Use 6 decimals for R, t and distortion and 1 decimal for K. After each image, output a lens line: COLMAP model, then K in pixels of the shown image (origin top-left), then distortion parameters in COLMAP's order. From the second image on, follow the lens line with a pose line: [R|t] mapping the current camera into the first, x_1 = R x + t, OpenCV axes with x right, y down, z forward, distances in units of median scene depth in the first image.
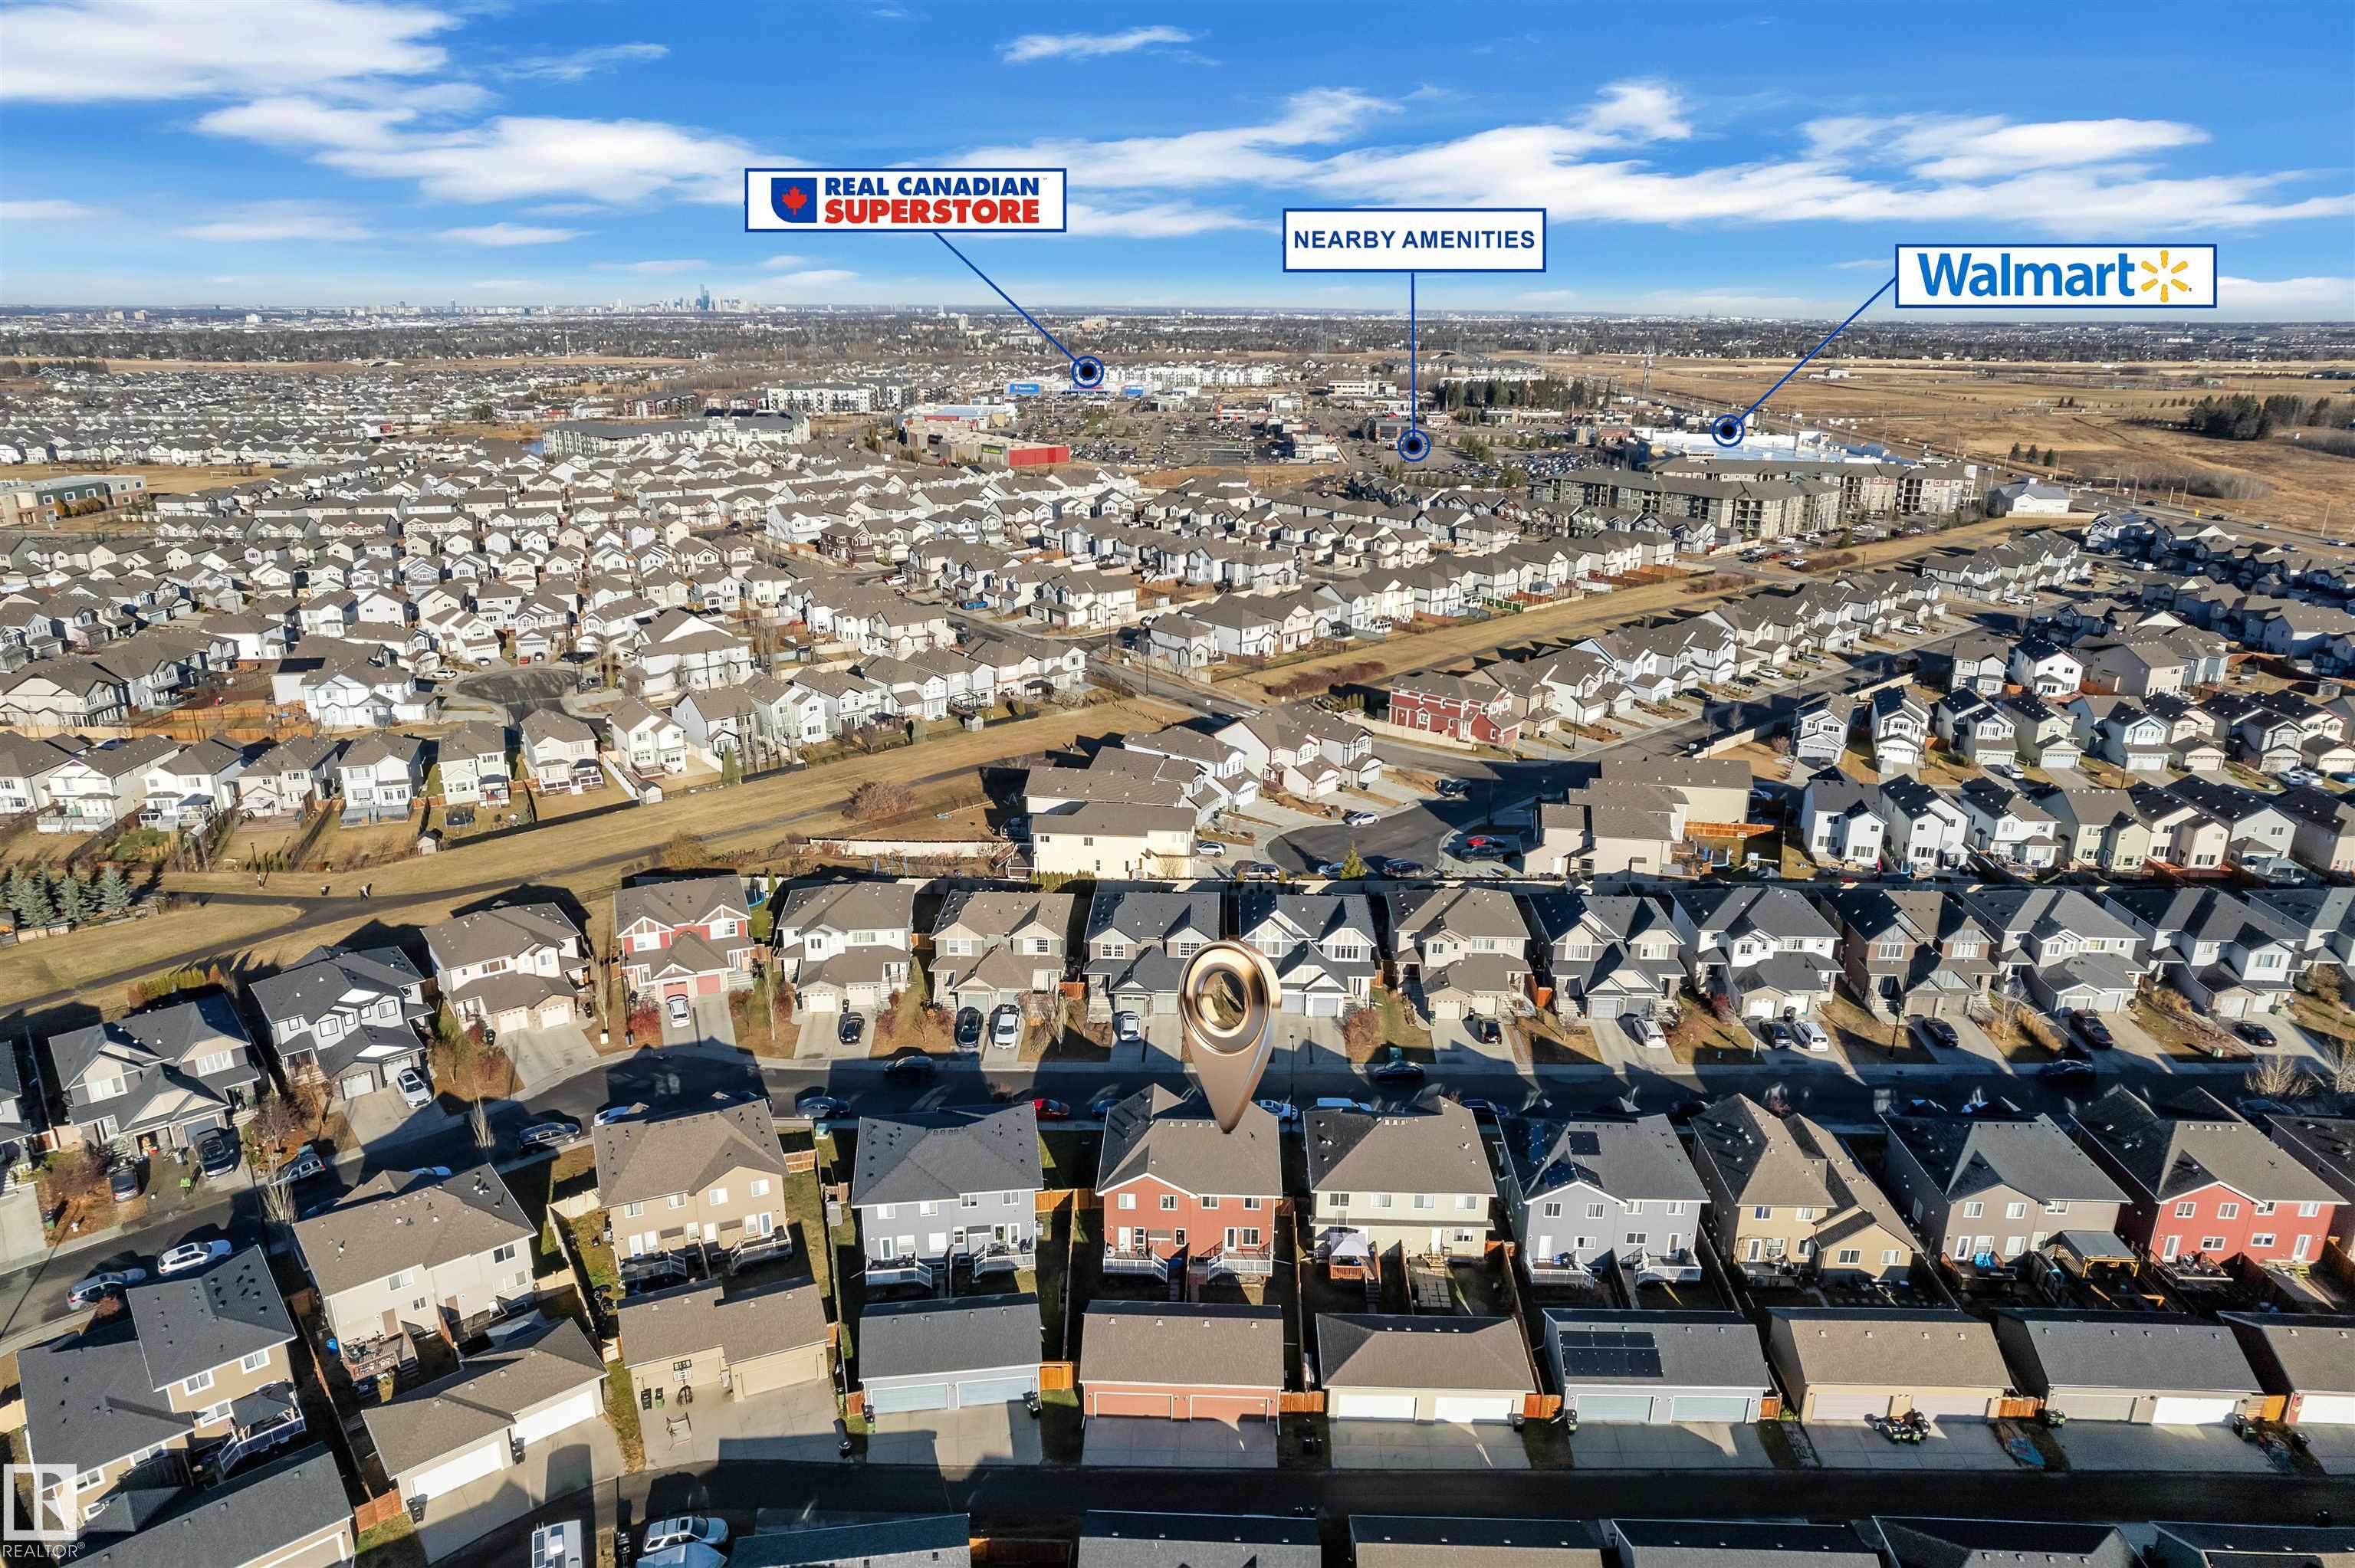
lens RADIAL K [[1556.0, 0, 1154.8], [0, 1556.0, 787.0], [0, 0, 1]] dist [-0.051039, 0.030584]
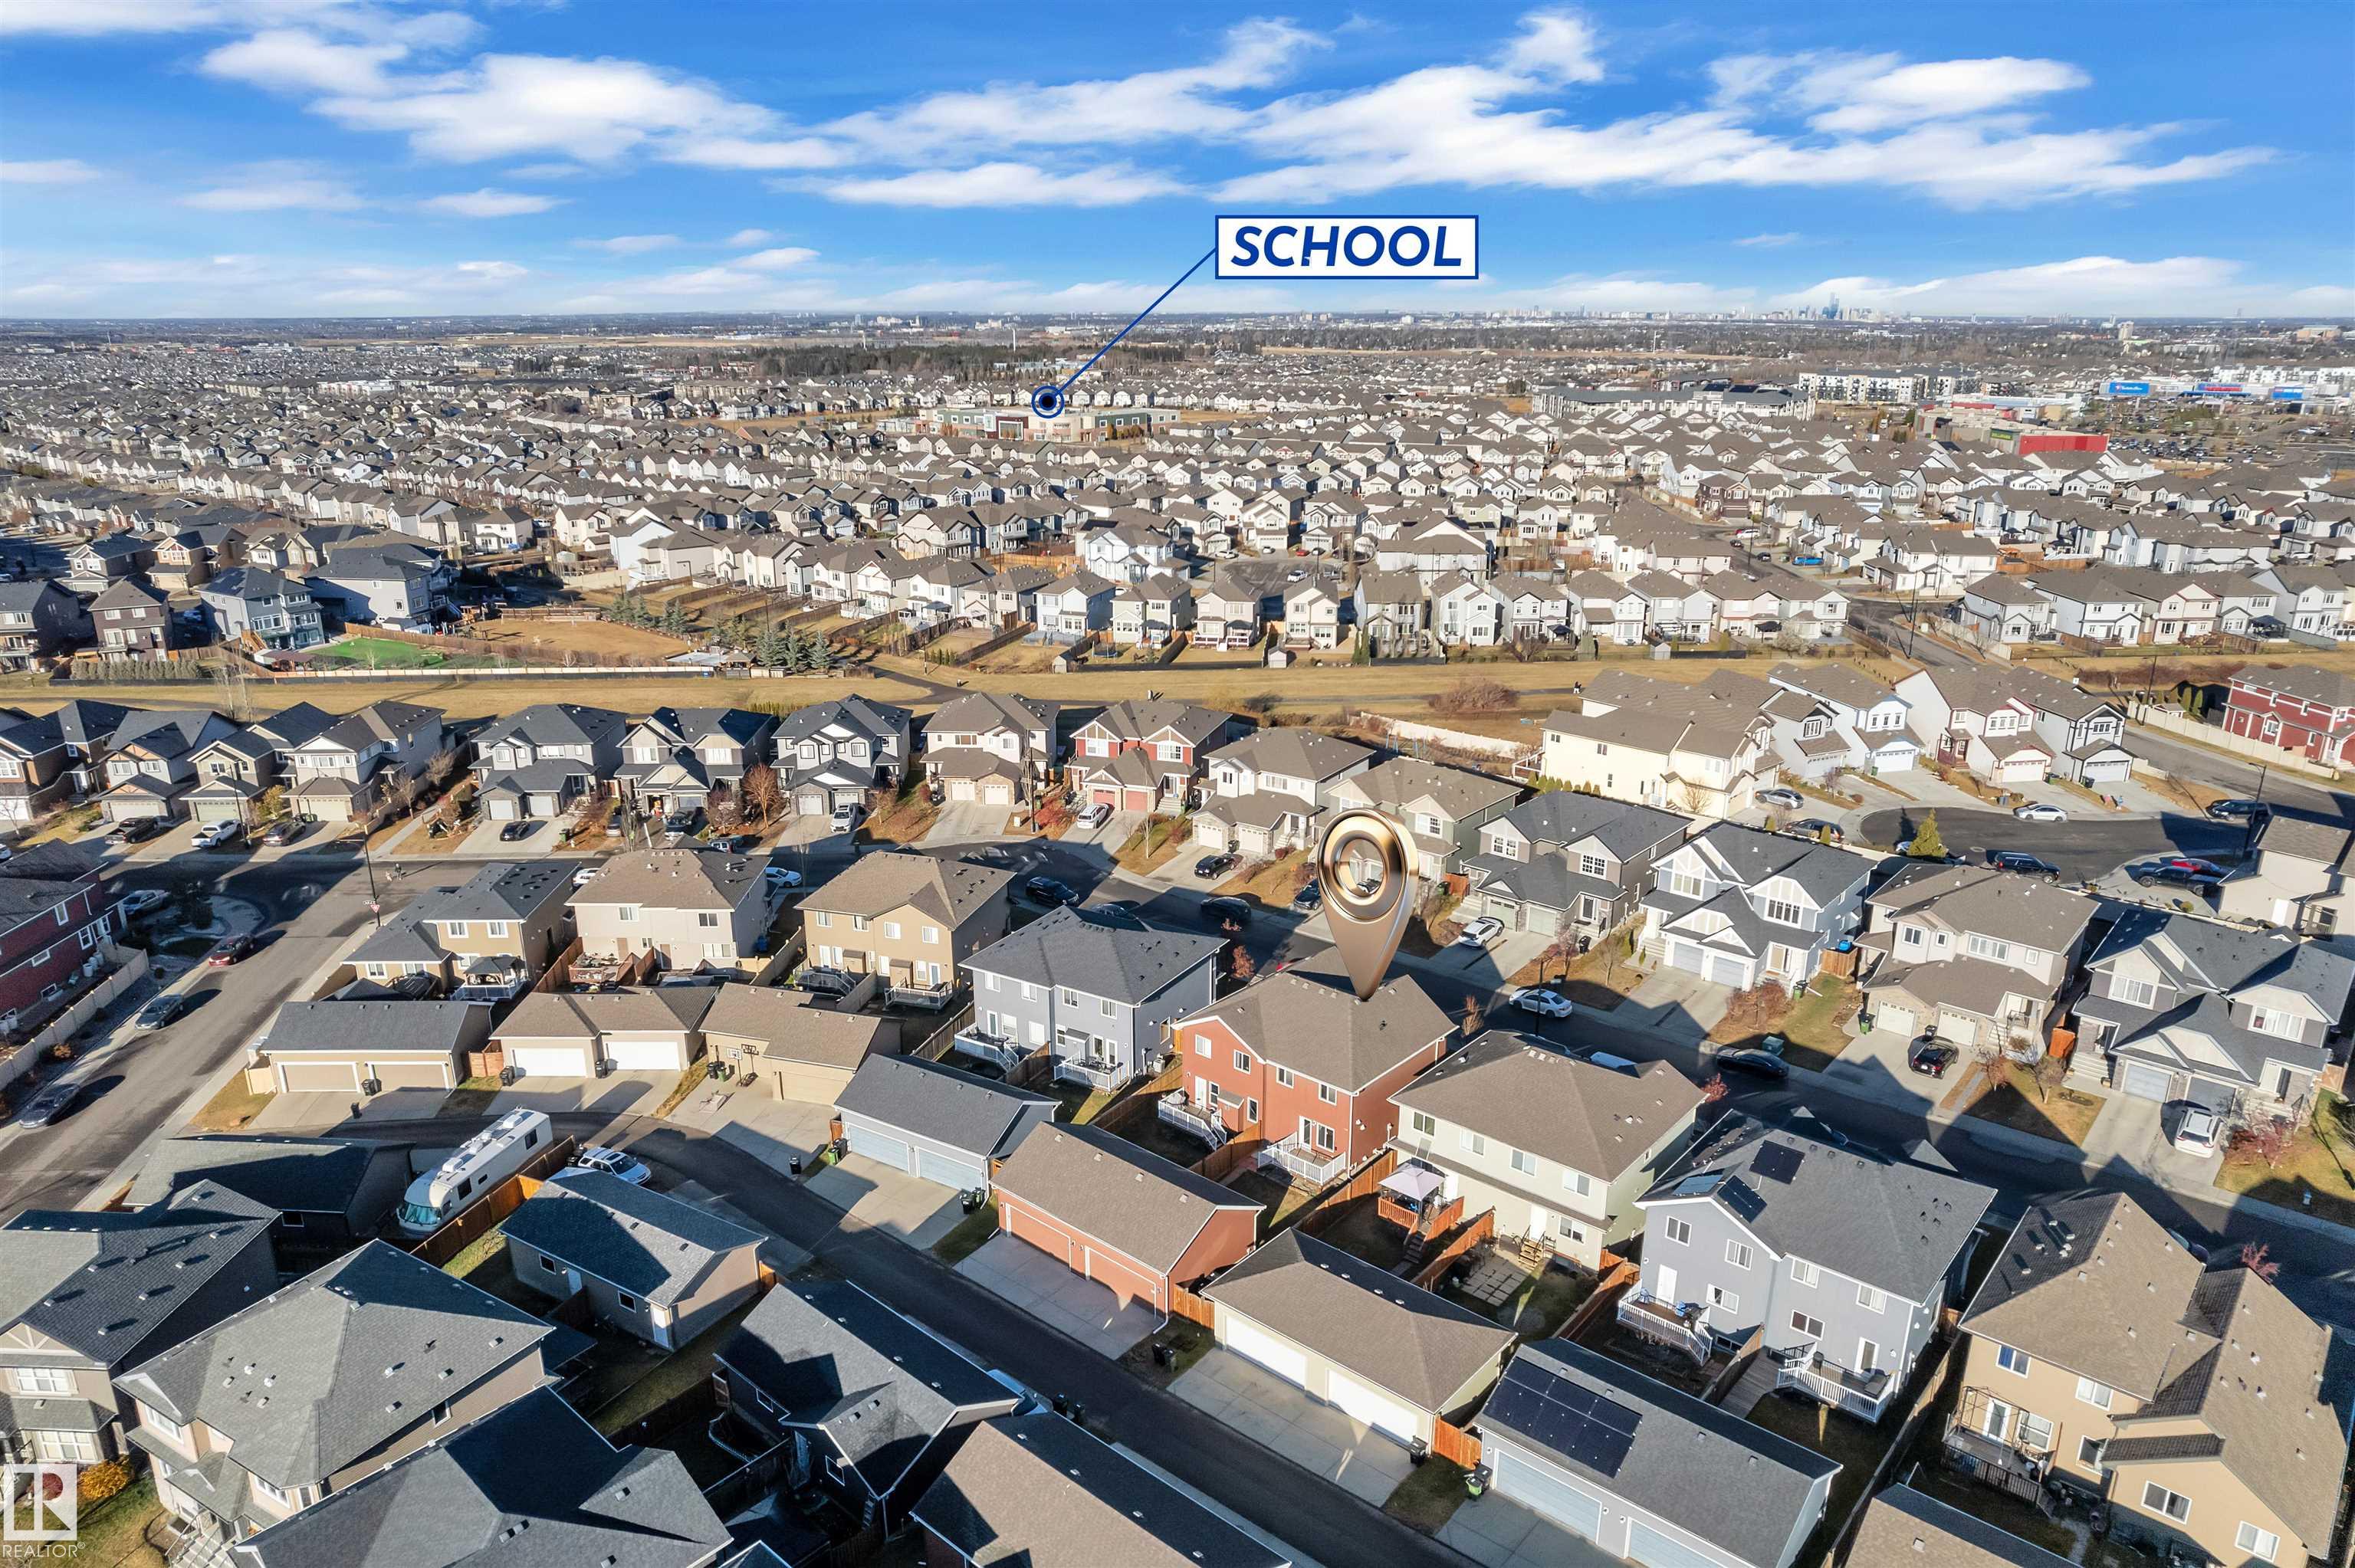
lens RADIAL K [[1556.0, 0, 1156.9], [0, 1556.0, 791.9], [0, 0, 1]] dist [-0.051039, 0.030584]
pose [[0.766509, 0.182415, -0.615783, 0.285482], [-0.189790, 0.980330, 0.054161, 0.056364], [0.613551, 0.075354, 0.786052, 0.193458]]
